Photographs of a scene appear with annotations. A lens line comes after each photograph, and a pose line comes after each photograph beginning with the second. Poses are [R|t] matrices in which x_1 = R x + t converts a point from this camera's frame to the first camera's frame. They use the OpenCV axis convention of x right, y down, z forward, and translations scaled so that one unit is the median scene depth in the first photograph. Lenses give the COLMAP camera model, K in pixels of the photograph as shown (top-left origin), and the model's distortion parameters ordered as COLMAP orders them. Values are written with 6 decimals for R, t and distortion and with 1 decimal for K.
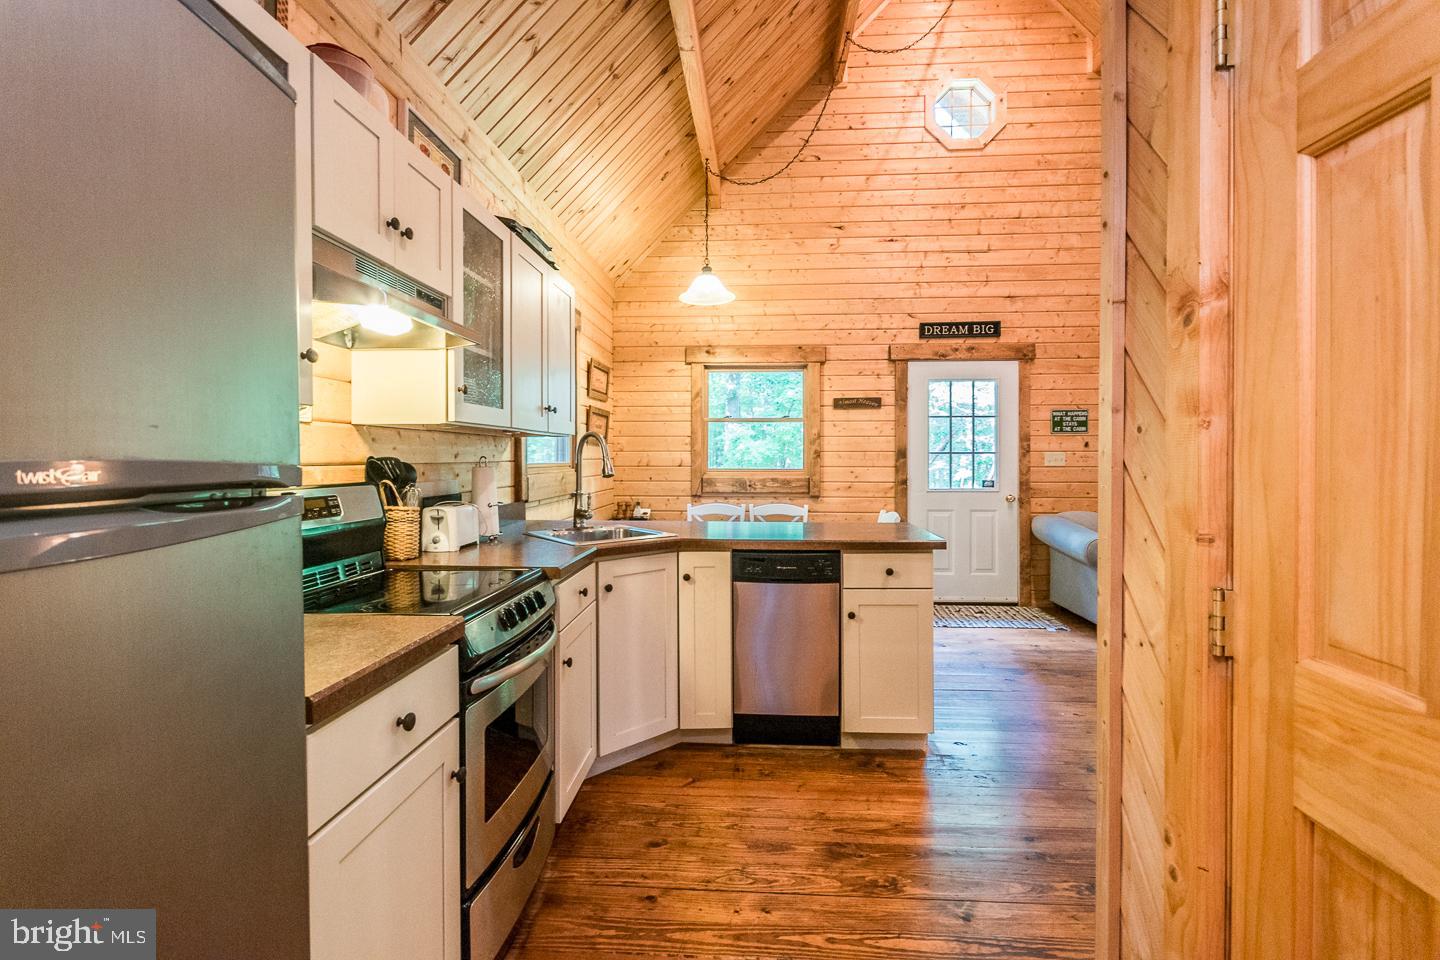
lens RADIAL K [[637.8, 0, 719.3], [0, 637.8, 456.9], [0, 0, 1]] dist [0.005353, -0.000147]
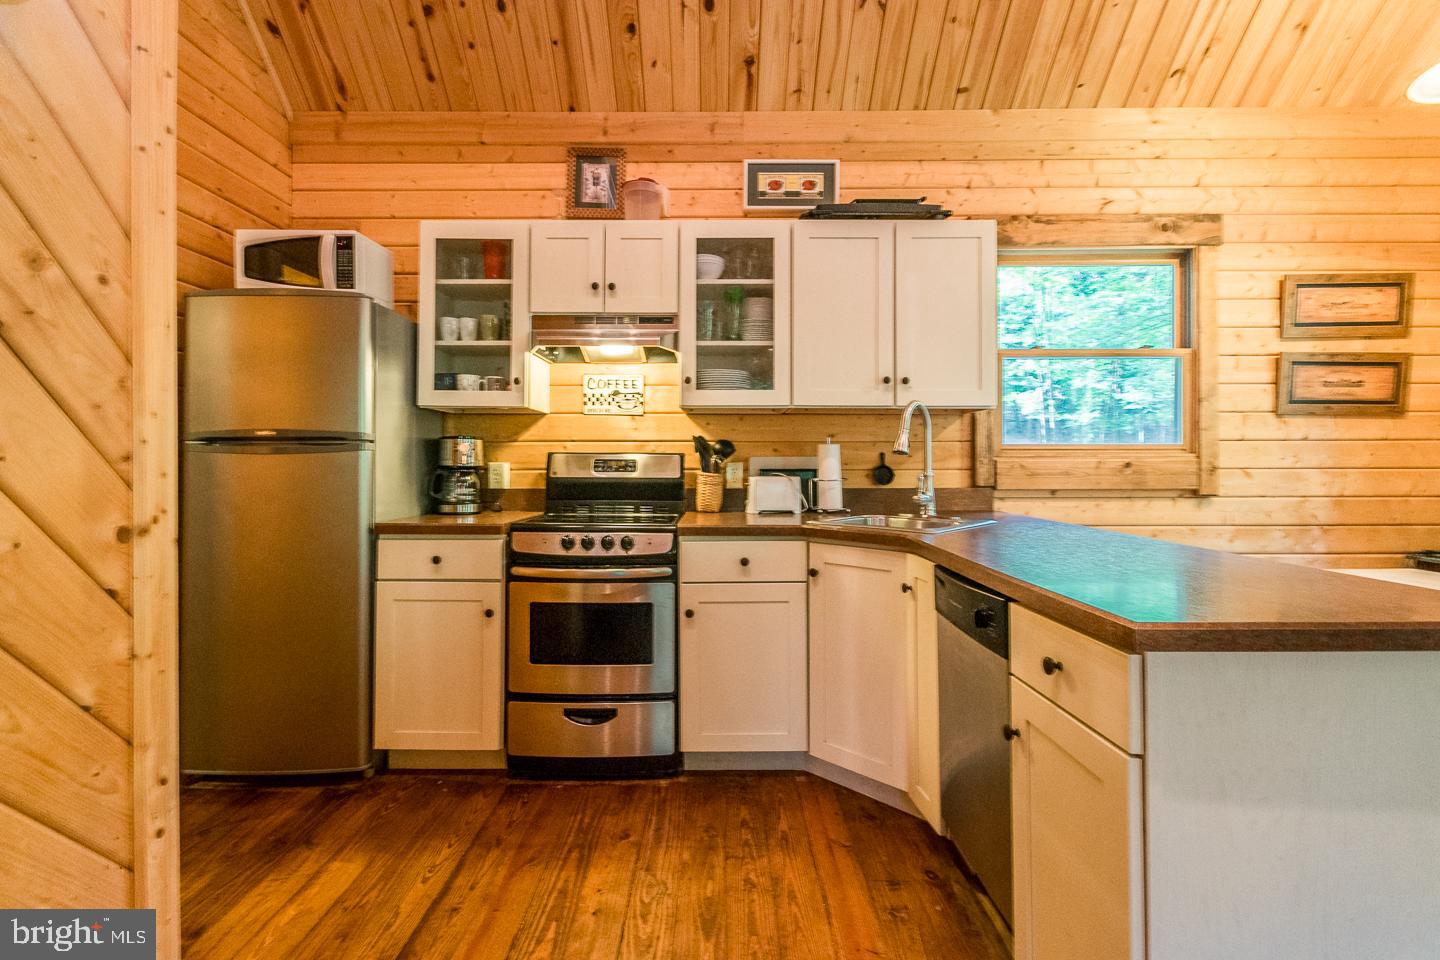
lens RADIAL K [[637.8, 0, 719.3], [0, 637.8, 456.9], [0, 0, 1]] dist [0.005353, -0.000147]
pose [[0.062359, -0.007629, -0.998025, 0.333980], [-0.000504, 0.999970, -0.007675, 0.021617], [0.998054, 0.000982, 0.062354, 0.372314]]
